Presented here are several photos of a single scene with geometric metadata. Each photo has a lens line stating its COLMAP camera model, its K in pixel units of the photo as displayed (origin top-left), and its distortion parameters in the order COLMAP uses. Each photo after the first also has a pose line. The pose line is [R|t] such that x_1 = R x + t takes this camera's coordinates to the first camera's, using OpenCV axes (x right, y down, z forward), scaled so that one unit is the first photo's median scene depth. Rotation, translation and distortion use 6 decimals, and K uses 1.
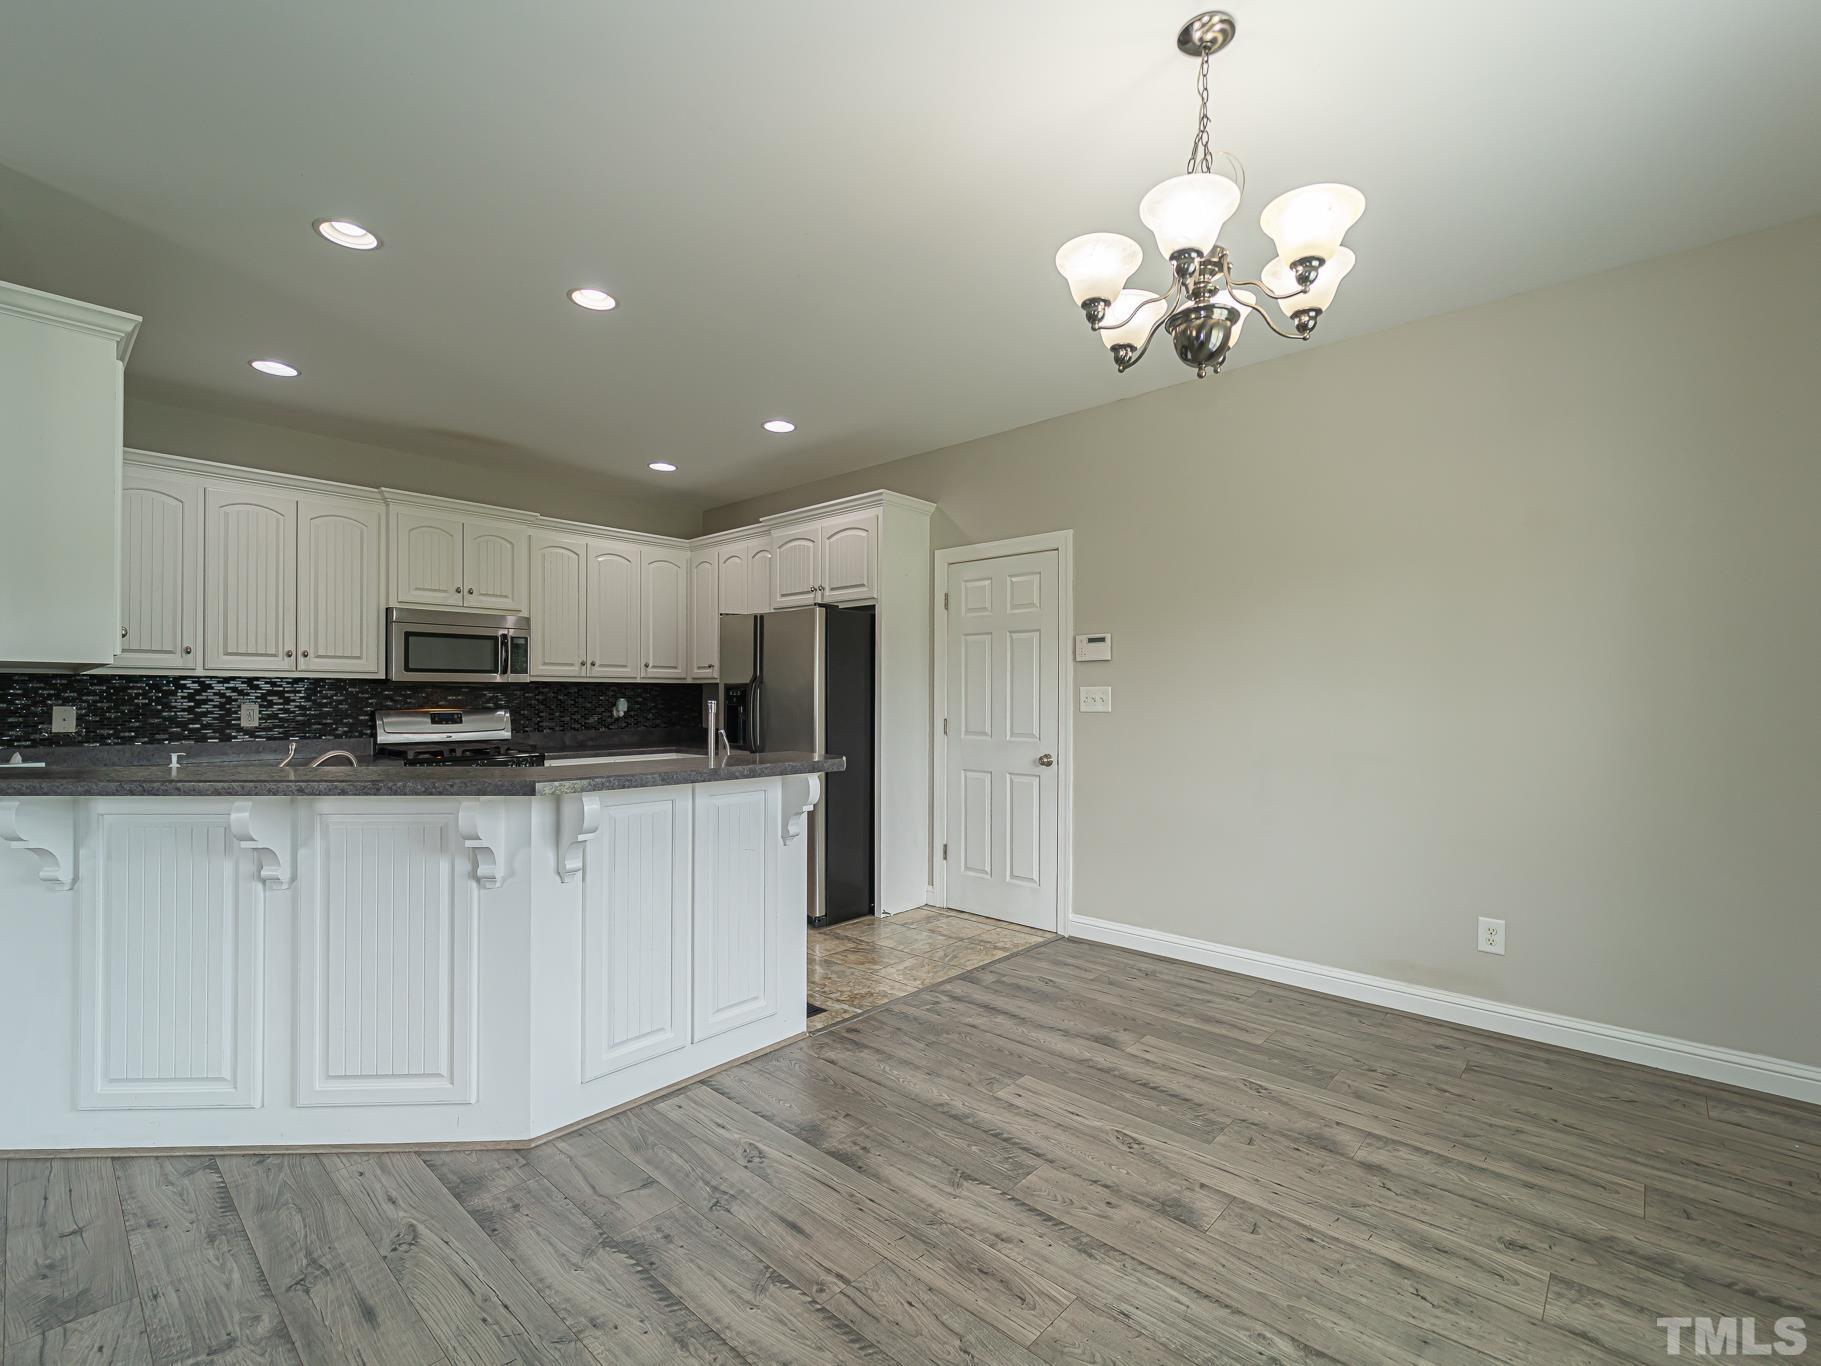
lens RADIAL K [[816.9, 0, 912.4], [0, 816.9, 692.1], [0, 0, 1]] dist [-0.002201, -0.001083]
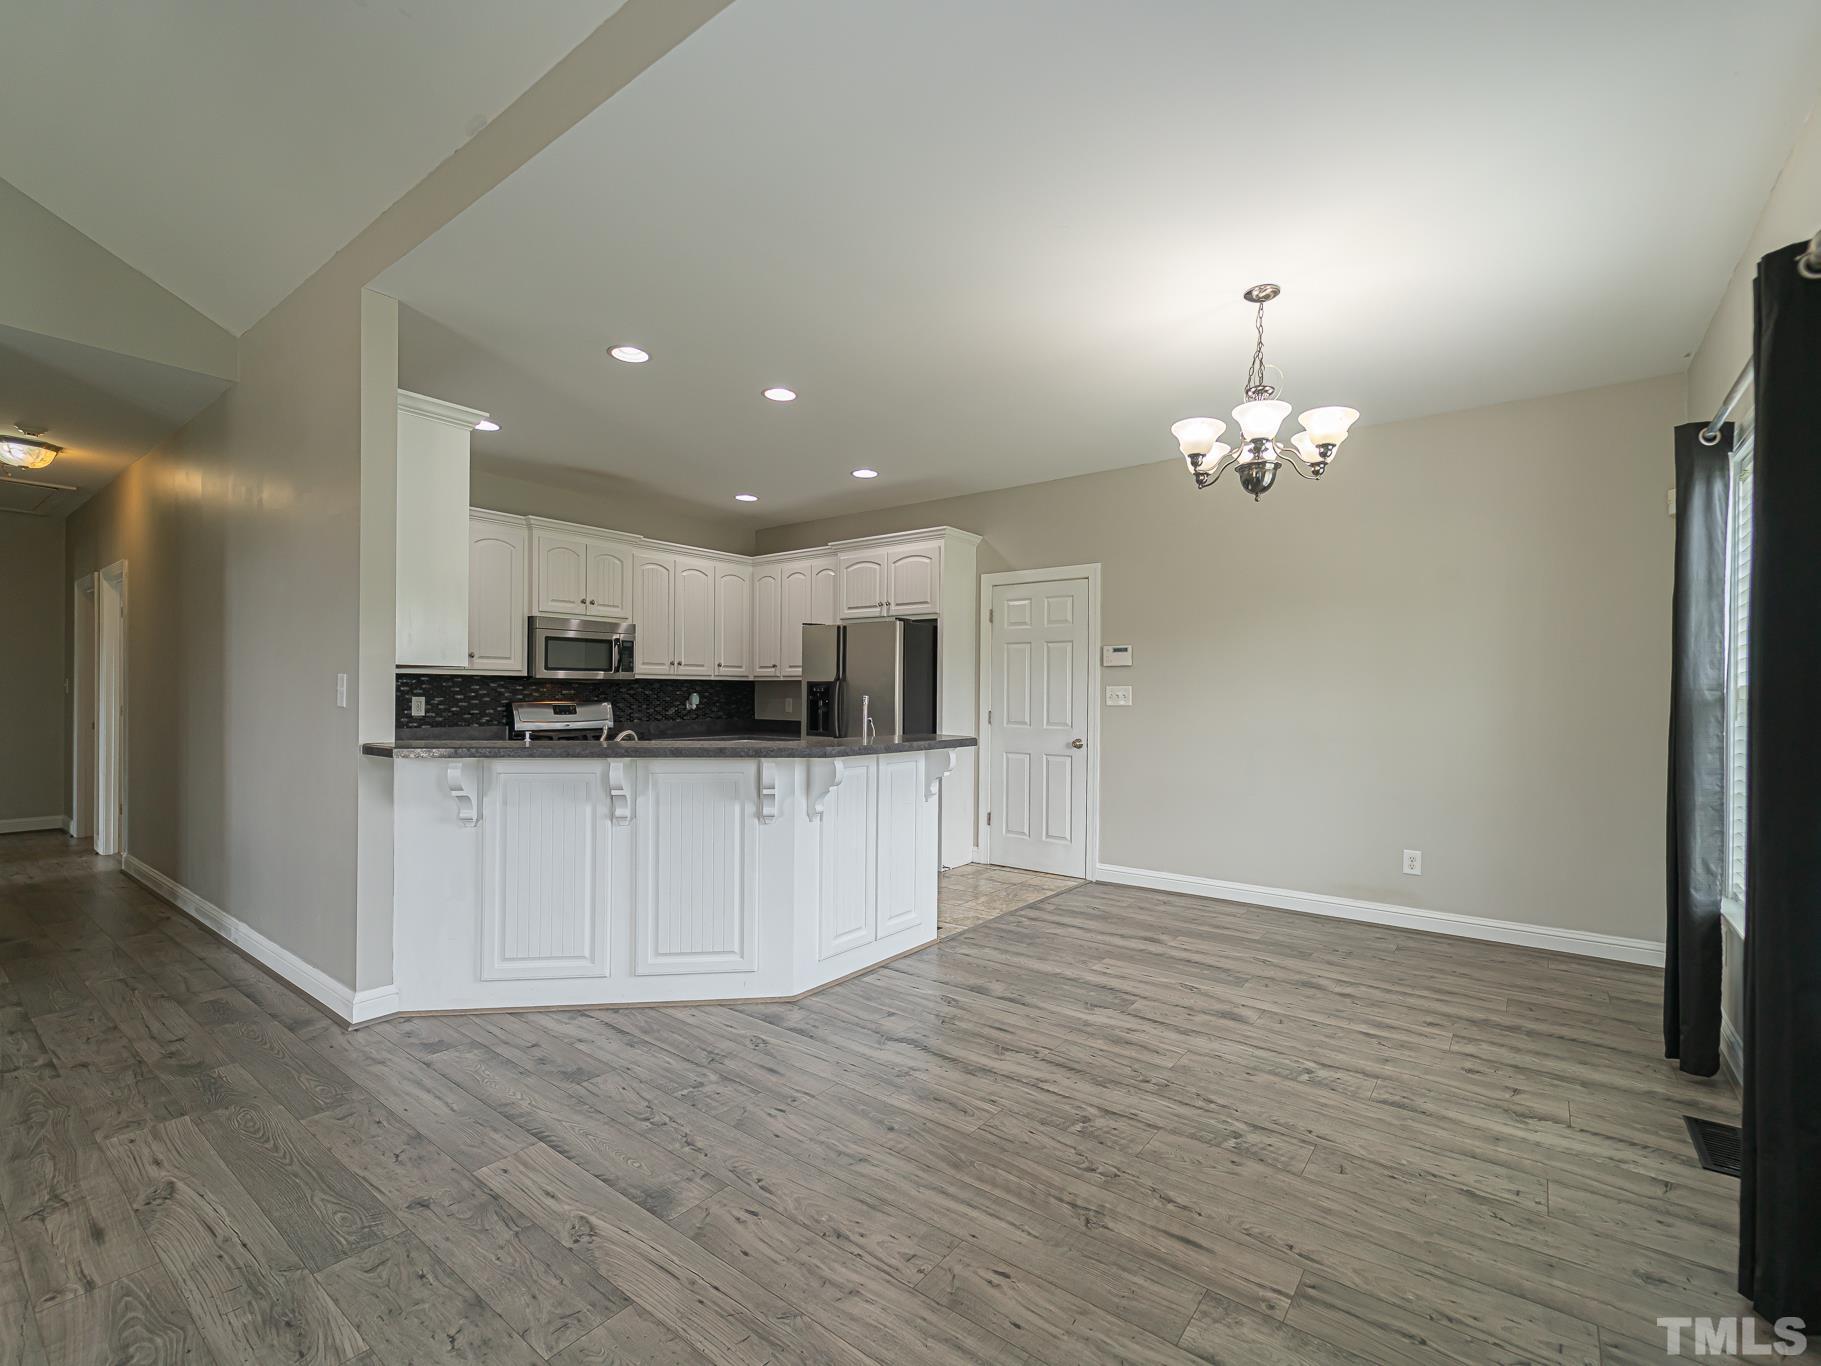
lens RADIAL K [[816.9, 0, 912.8], [0, 816.9, 690.5], [0, 0, 1]] dist [-0.002201, -0.001083]
pose [[0.996423, 0.005183, 0.084342, -0.250205], [-0.005395, 0.999983, 0.002282, -0.001127], [-0.084329, -0.002729, 0.996434, -0.308150]]
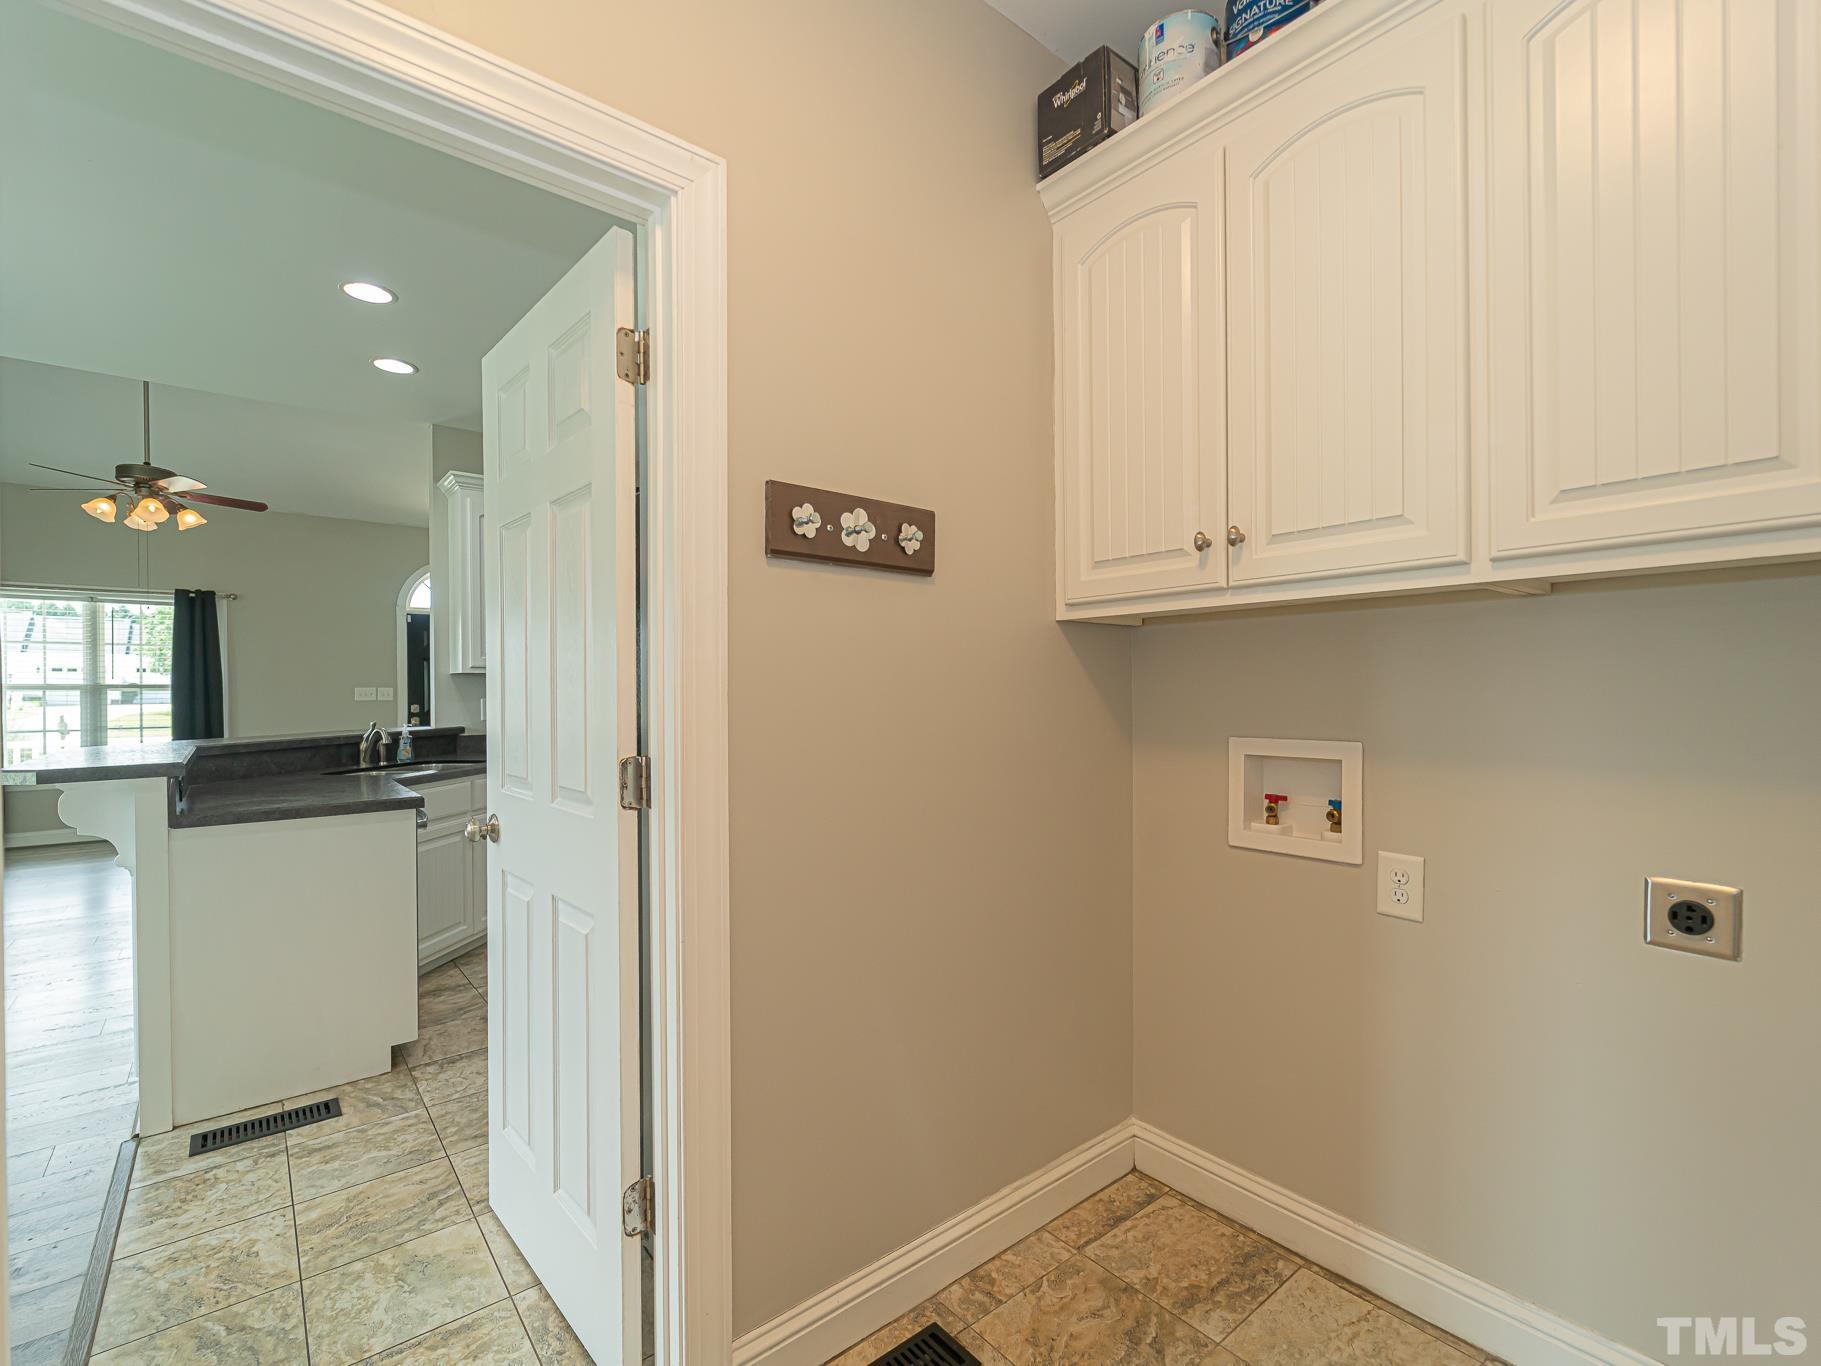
lens RADIAL K [[816.9, 0, 912.1], [0, 816.9, 690.4], [0, 0, 1]] dist [-0.002201, -0.001083]
pose [[-0.141657, -0.002277, -0.989913, 0.445393], [0.010243, 0.999940, -0.003766, 0.014336], [0.989863, -0.010673, -0.141625, 1.580375]]
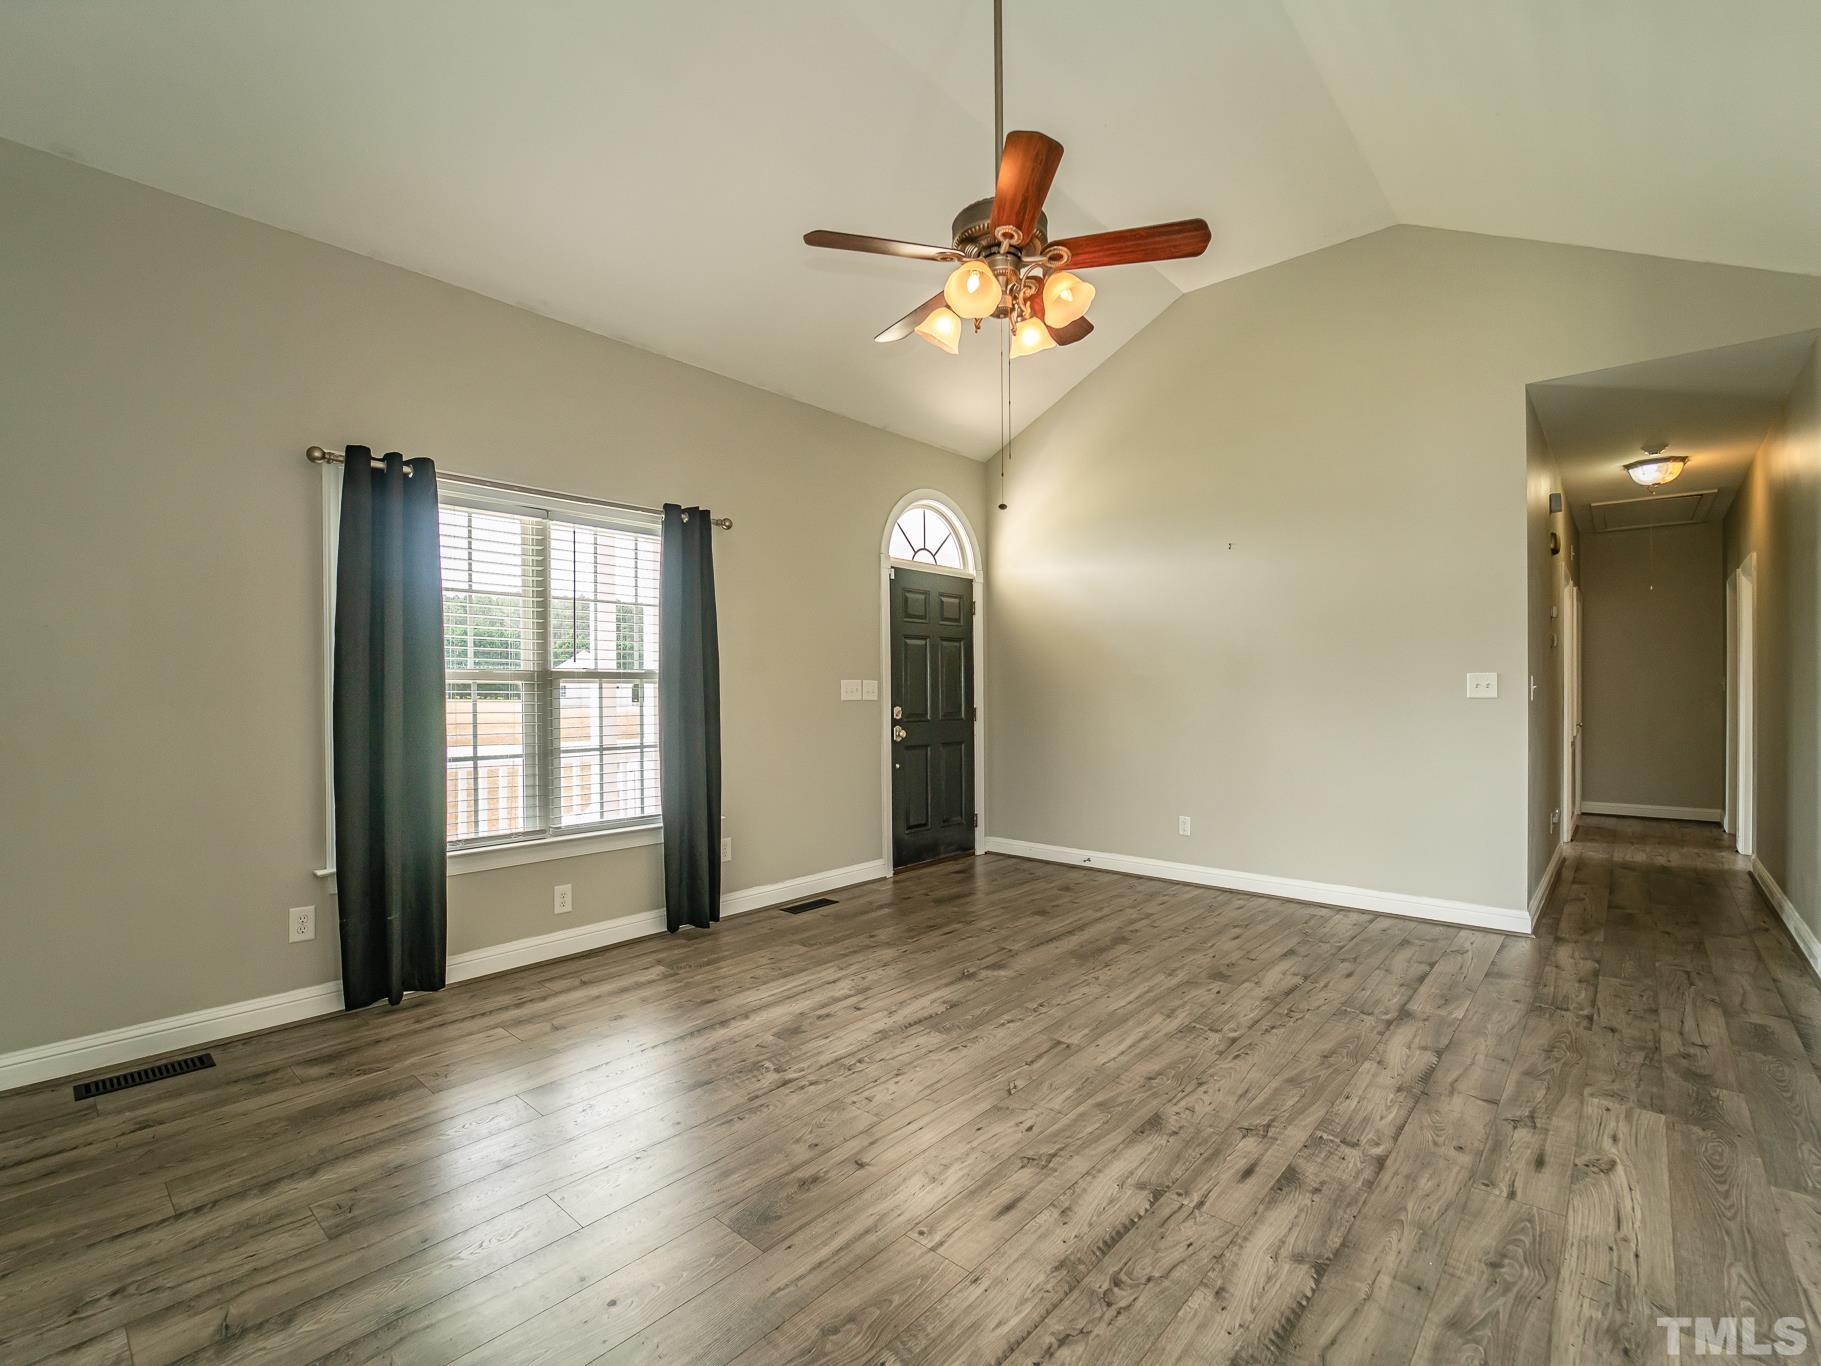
lens RADIAL K [[816.9, 0, 918.5], [0, 816.9, 693.2], [0, 0, 1]] dist [-0.002201, -0.001083]
pose [[0.018685, -0.000282, -0.999825, -0.140163], [0.009907, 0.999951, -0.000097, 0.005869], [0.999776, -0.009903, 0.018687, -0.204347]]
